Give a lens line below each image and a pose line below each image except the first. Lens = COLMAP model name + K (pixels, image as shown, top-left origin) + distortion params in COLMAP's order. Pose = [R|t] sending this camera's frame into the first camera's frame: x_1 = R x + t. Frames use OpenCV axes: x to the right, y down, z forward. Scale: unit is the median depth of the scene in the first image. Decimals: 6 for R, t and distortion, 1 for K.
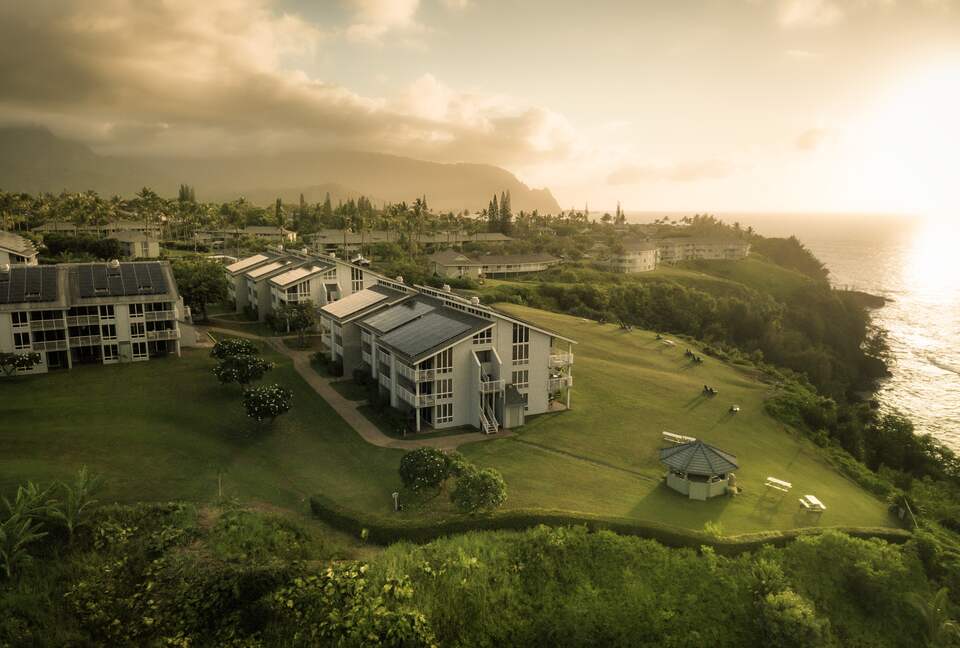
lens RADIAL K [[682.5, 0, 480.0], [0, 682.5, 324.0], [0, 0, 1]] dist [0.004020, 0.000975]
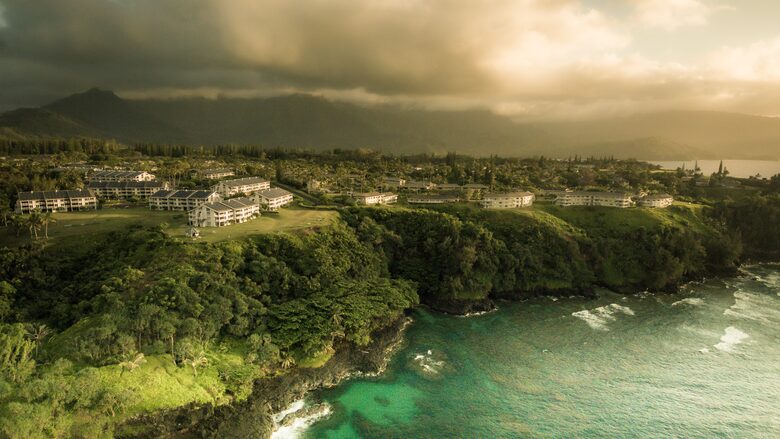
lens RADIAL K [[478.4, 0, 390.0], [0, 478.4, 219.5], [0, 0, 1]] dist [0.019301, -0.001962]
pose [[0.693433, 0.095816, -0.714122, 1.097038], [-0.115664, 0.993068, 0.020930, -0.043373], [0.711177, 0.068085, 0.699709, -0.155636]]
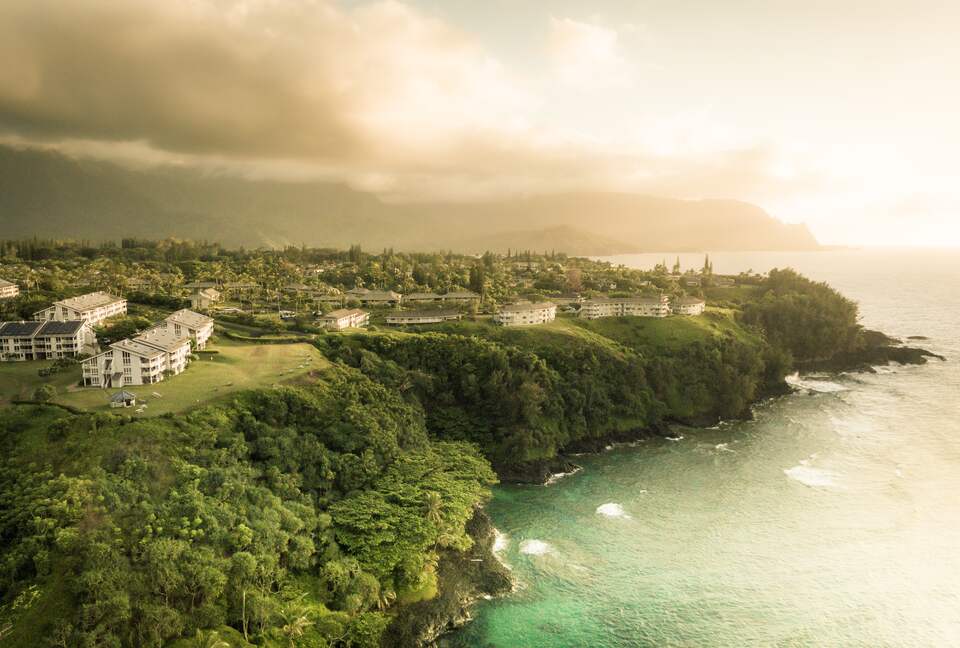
lens RADIAL K [[703.5, 0, 483.5], [0, 703.5, 297.4], [0, 0, 1]] dist [0.029387, -0.003140]
pose [[0.921732, 0.021735, -0.387218, 0.788588], [-0.055717, 0.995492, -0.076750, -0.023932], [0.383804, 0.092317, 0.918788, -0.348044]]
